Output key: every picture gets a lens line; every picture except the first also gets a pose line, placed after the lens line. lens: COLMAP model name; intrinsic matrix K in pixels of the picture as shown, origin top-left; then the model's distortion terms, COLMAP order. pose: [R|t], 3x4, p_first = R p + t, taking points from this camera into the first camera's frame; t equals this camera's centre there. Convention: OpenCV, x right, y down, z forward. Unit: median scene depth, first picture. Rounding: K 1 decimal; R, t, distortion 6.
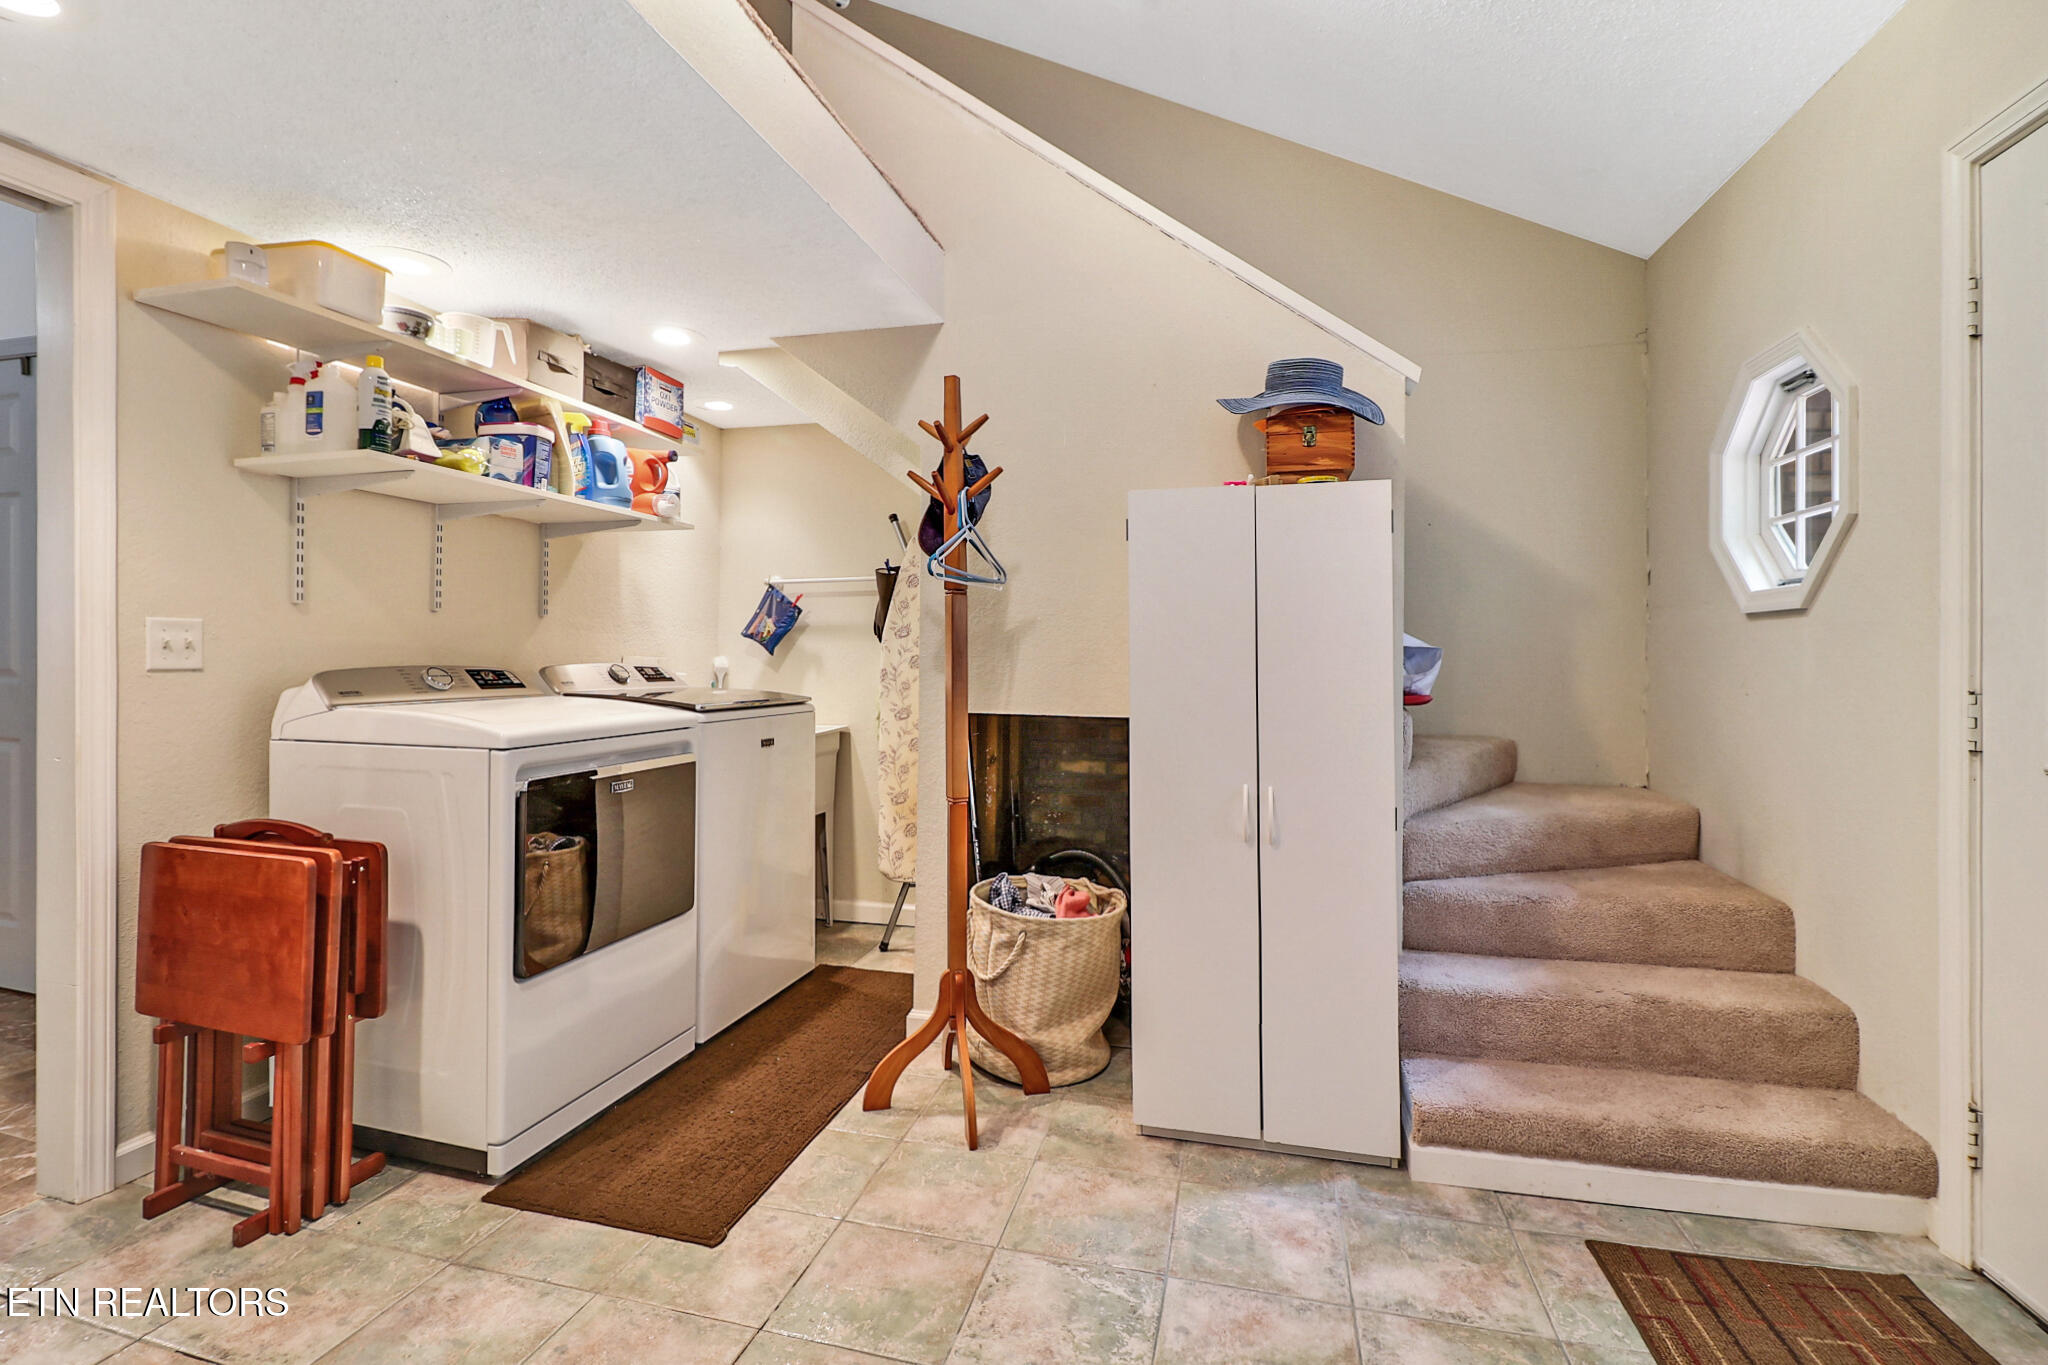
lens RADIAL K [[942.0, 0, 1011.0], [0, 942.0, 657.7], [0, 0, 1]] dist [0.011845, -0.016999]
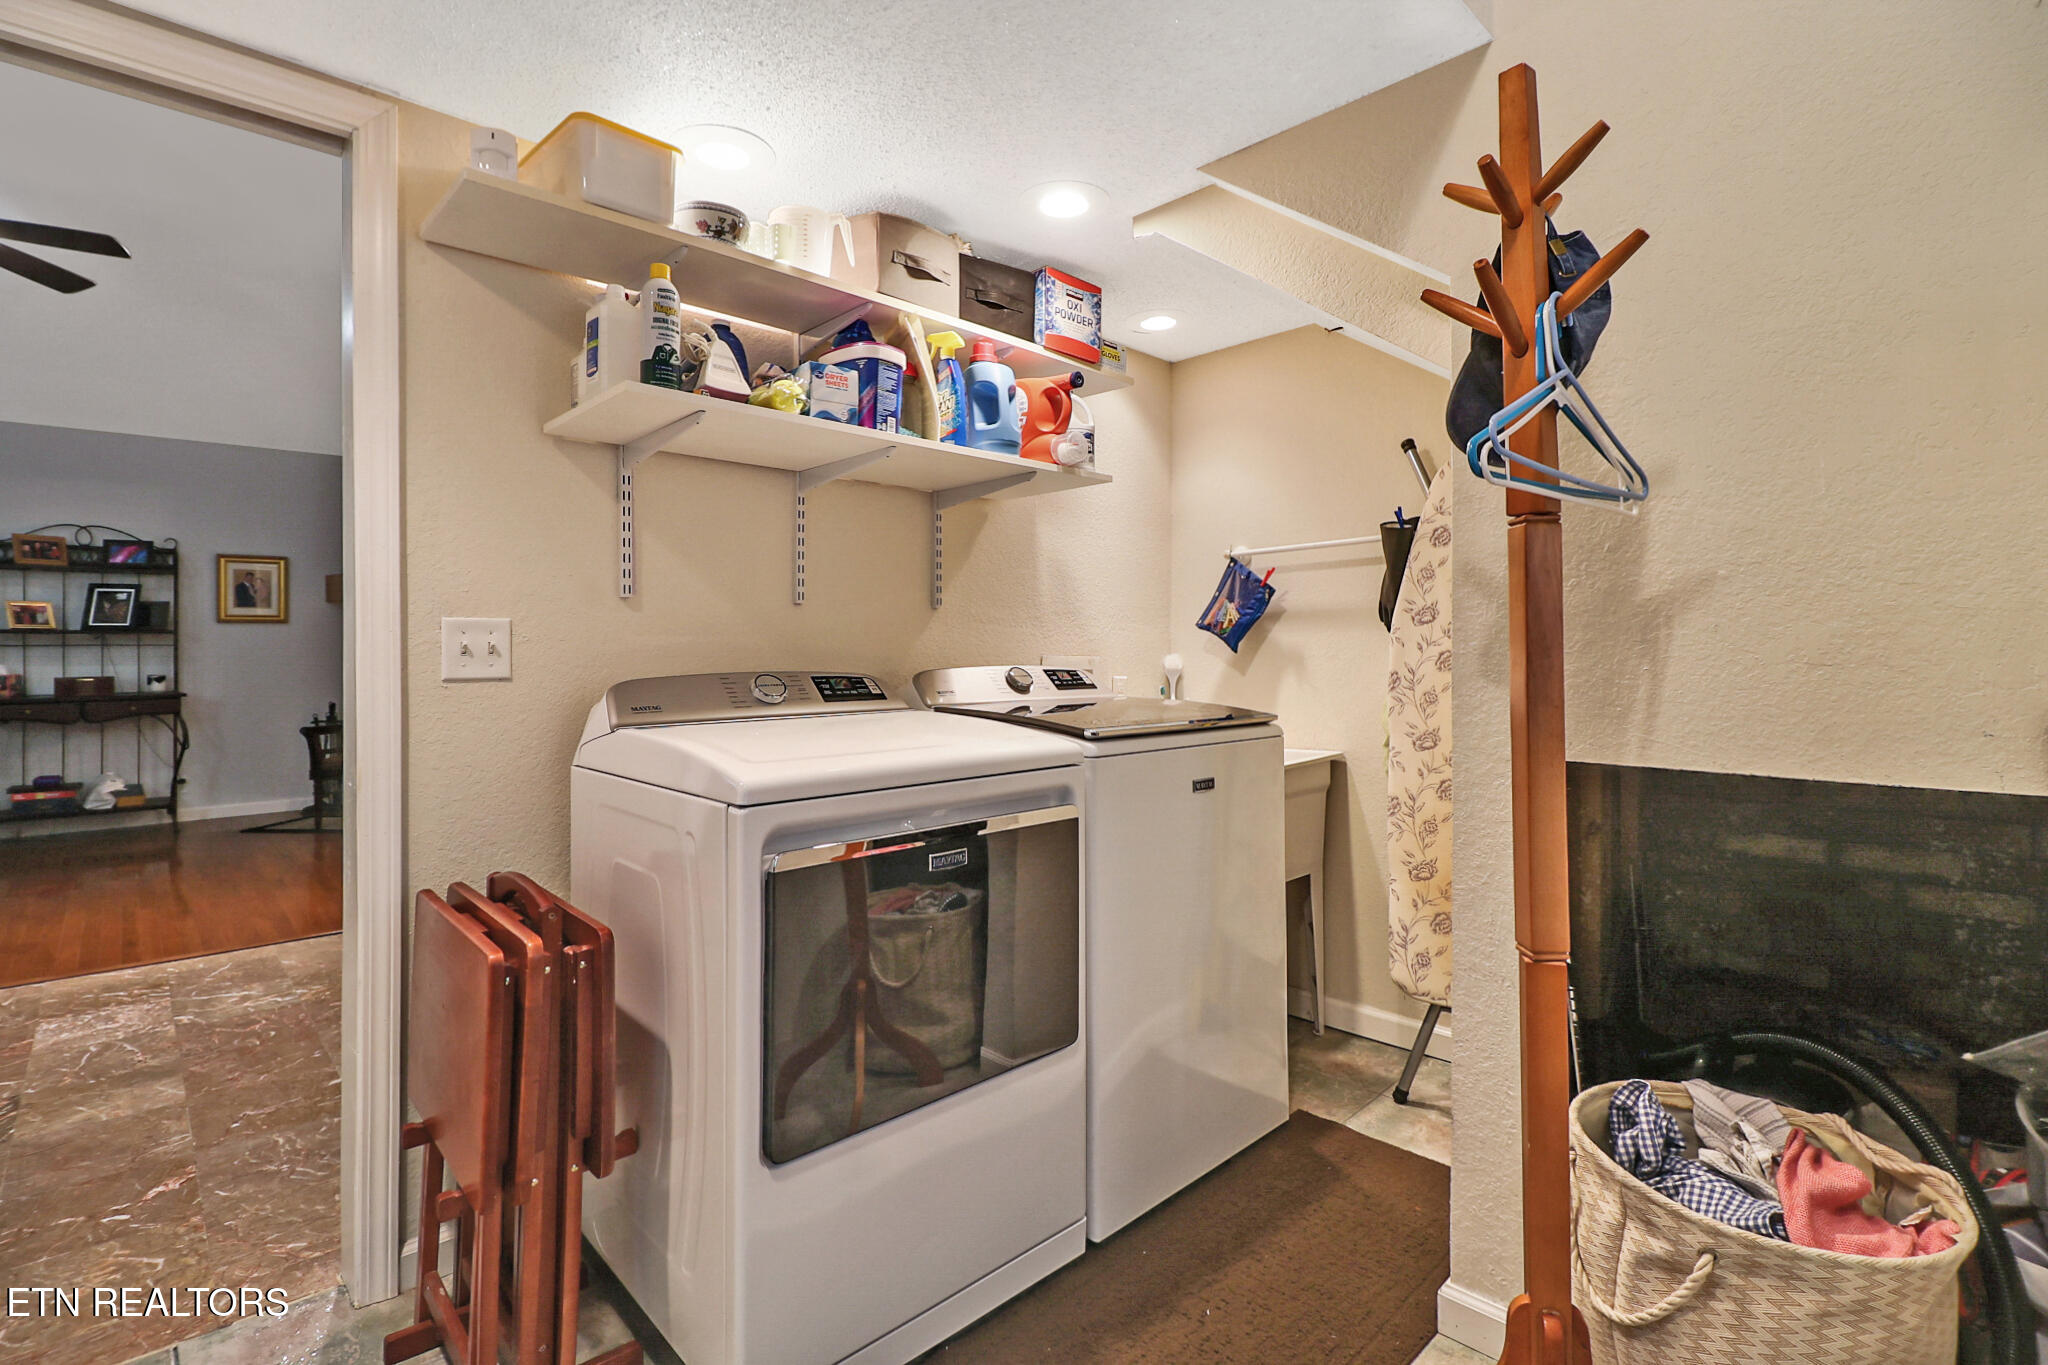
lens RADIAL K [[964.6, 0, 1015.8], [0, 964.6, 647.7], [0, 0, 1]] dist [0.018964, -0.016036]
pose [[0.866553, -0.013307, -0.498907, -0.033299], [0.010272, 0.999908, -0.008829, -0.002021], [0.498979, 0.002526, 0.866610, 0.355122]]
